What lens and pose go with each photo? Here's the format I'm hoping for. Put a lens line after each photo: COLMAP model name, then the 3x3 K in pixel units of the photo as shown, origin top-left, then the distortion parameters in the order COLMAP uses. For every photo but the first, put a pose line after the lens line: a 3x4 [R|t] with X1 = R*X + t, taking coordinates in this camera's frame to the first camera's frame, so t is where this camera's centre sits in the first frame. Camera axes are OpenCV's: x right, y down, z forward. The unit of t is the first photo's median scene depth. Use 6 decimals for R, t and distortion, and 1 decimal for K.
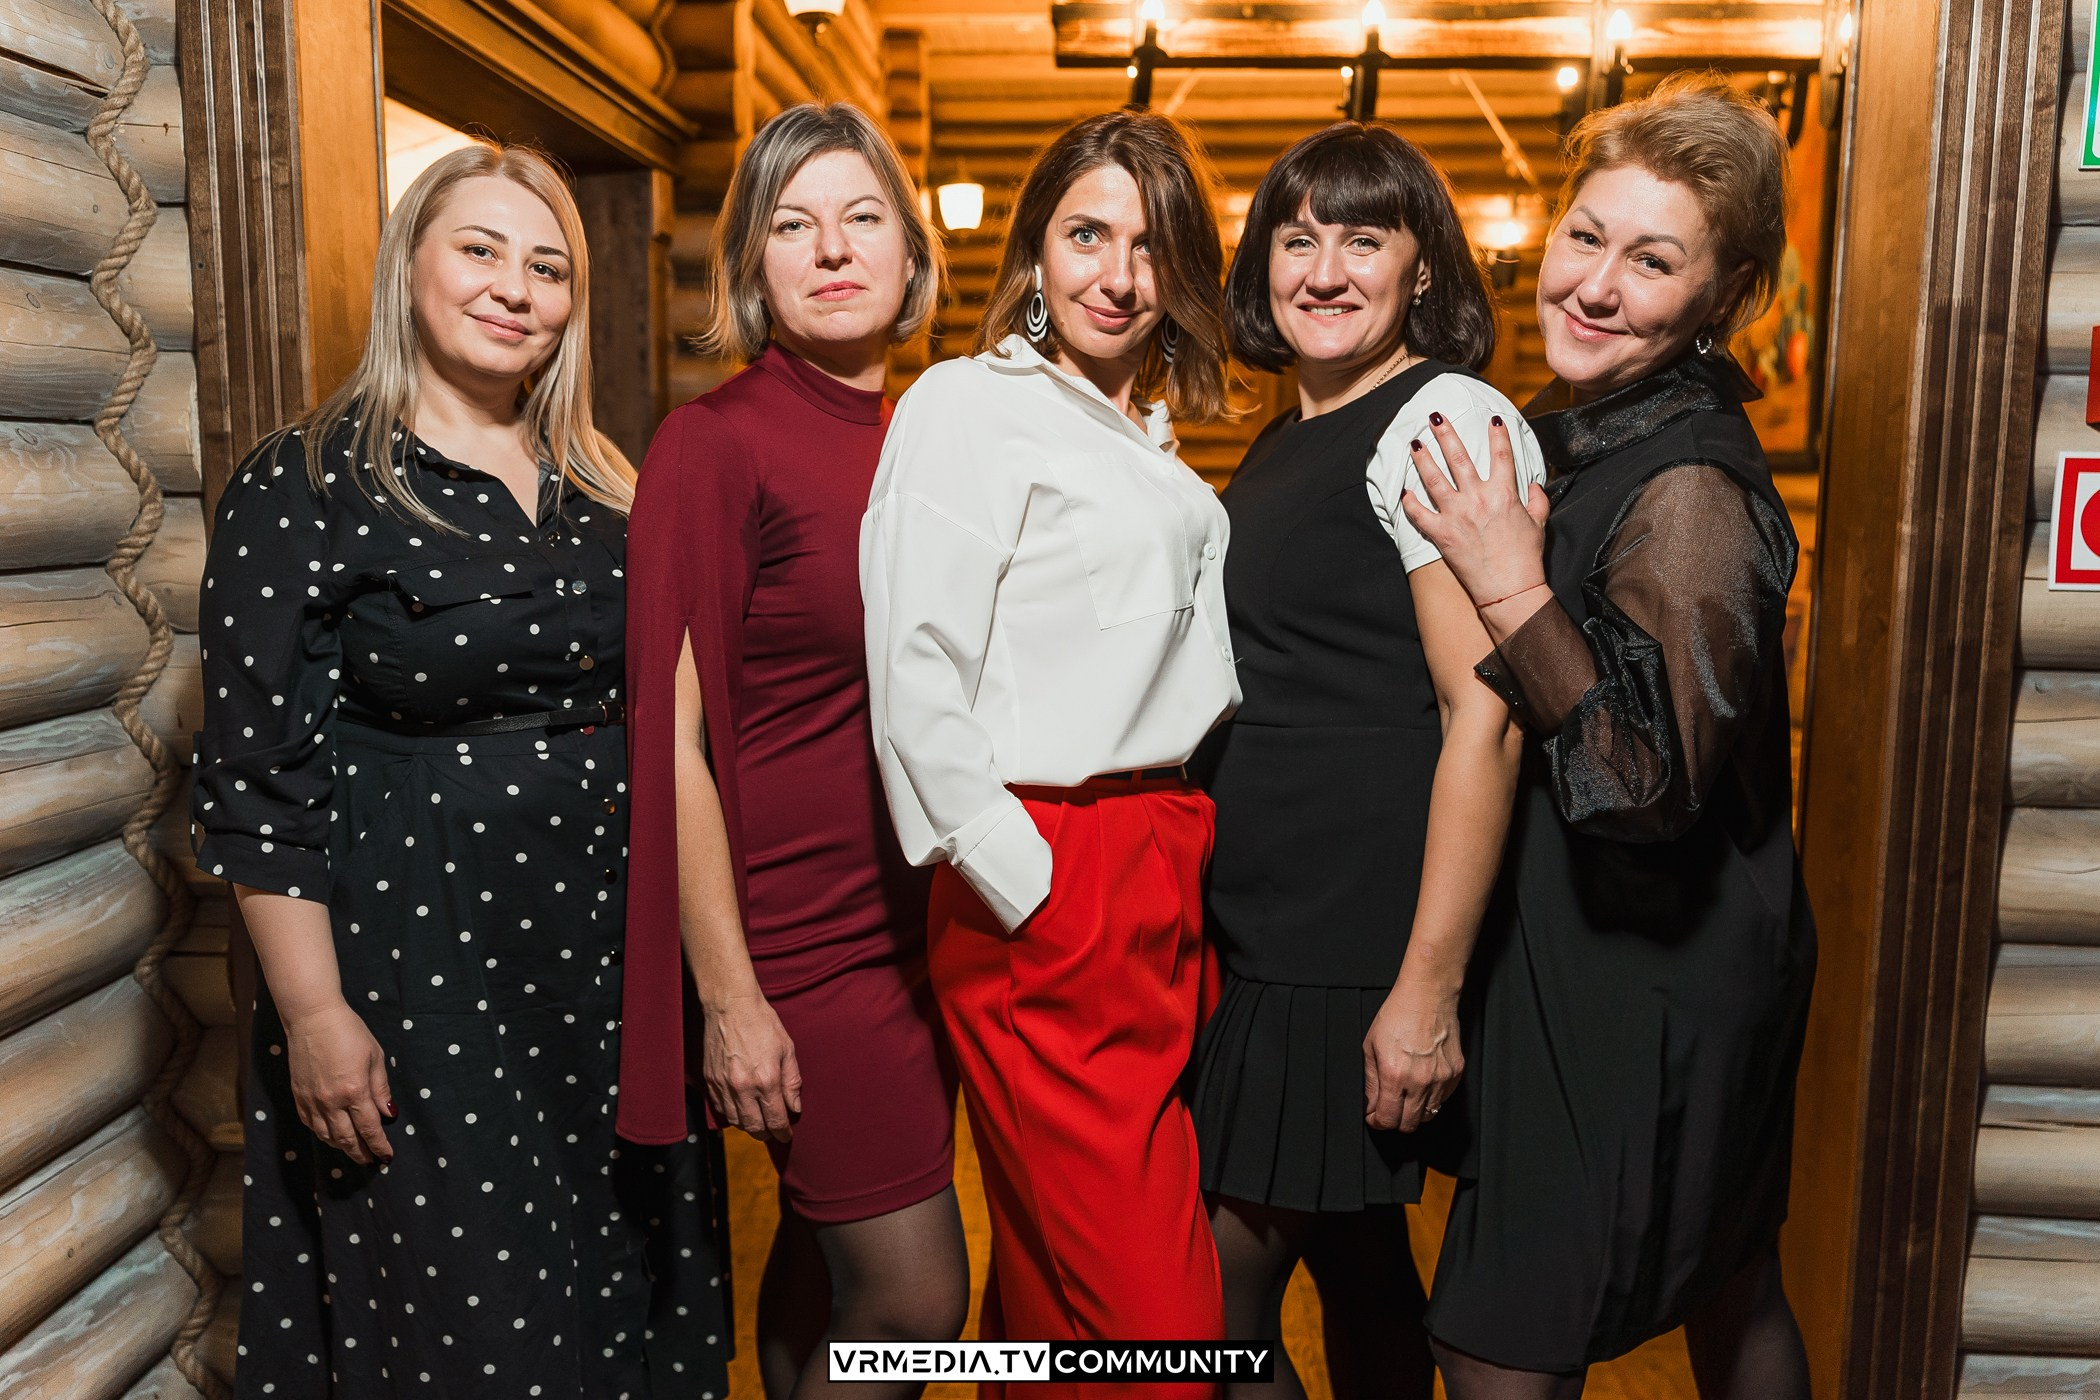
lens RADIAL K [[1751.4, 0, 1055.9], [0, 1751.4, 703.5], [0, 0, 1]] dist [-0.001227, 0.001502]
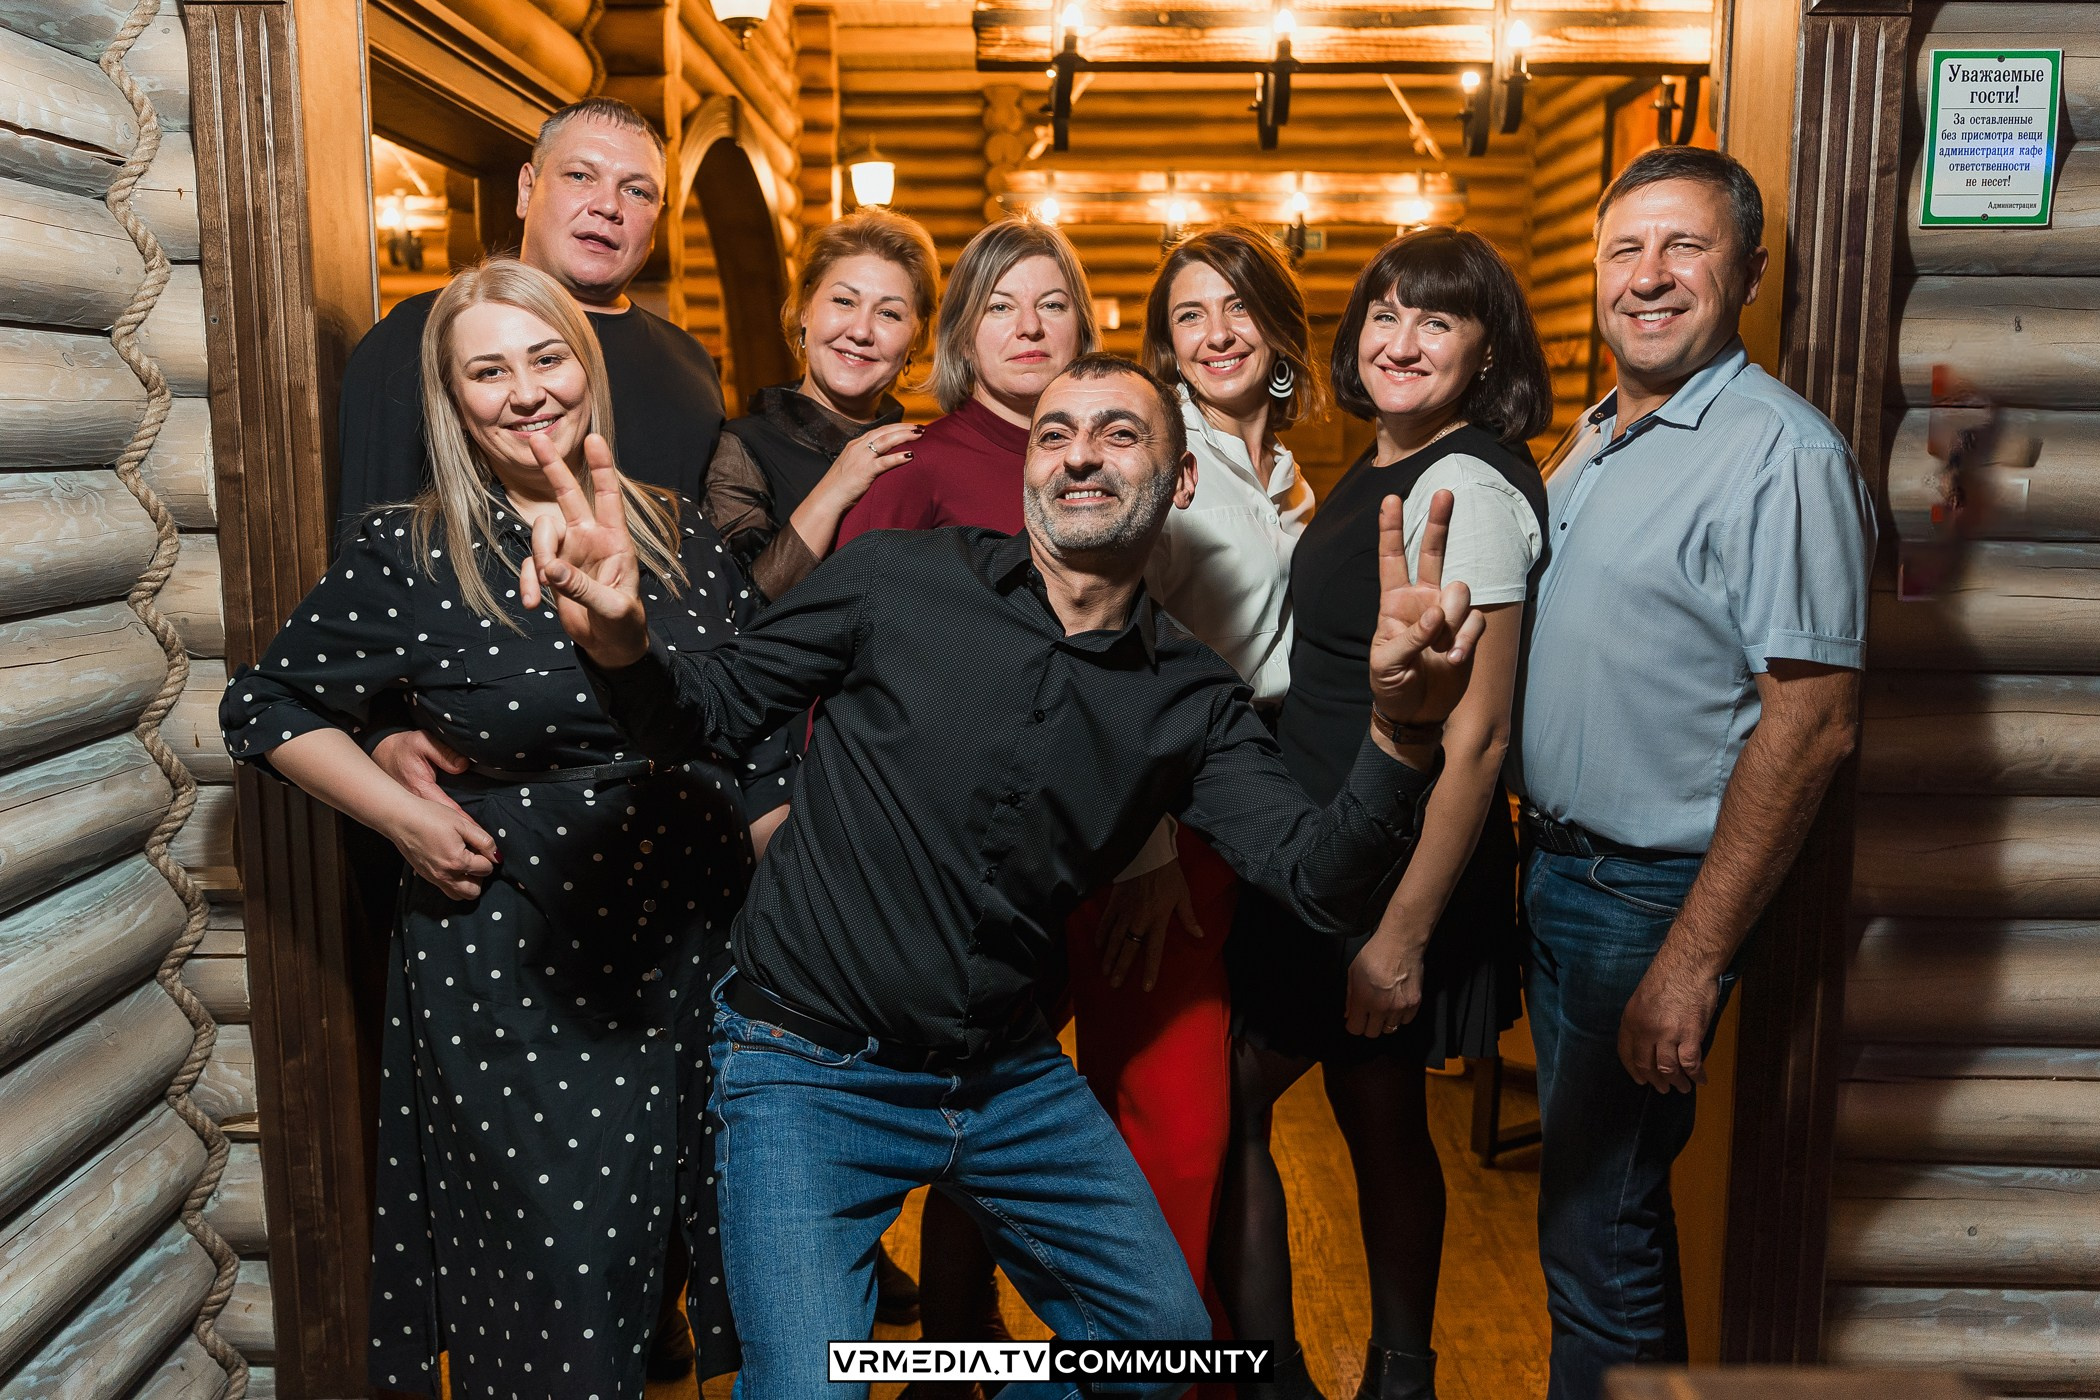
lens RADIAL K [[1743.1, 0, 1041.6], [0, 1743.1, 694.5], [0, 0, 1]] dist [0.003289, 0.001233]
pose [[0.999172, -0.013356, 0.038427, -0.023469], [0.013003, 0.999871, 0.009435, -0.022670], [-0.038548, -0.008927, 0.999217, -0.094793]]
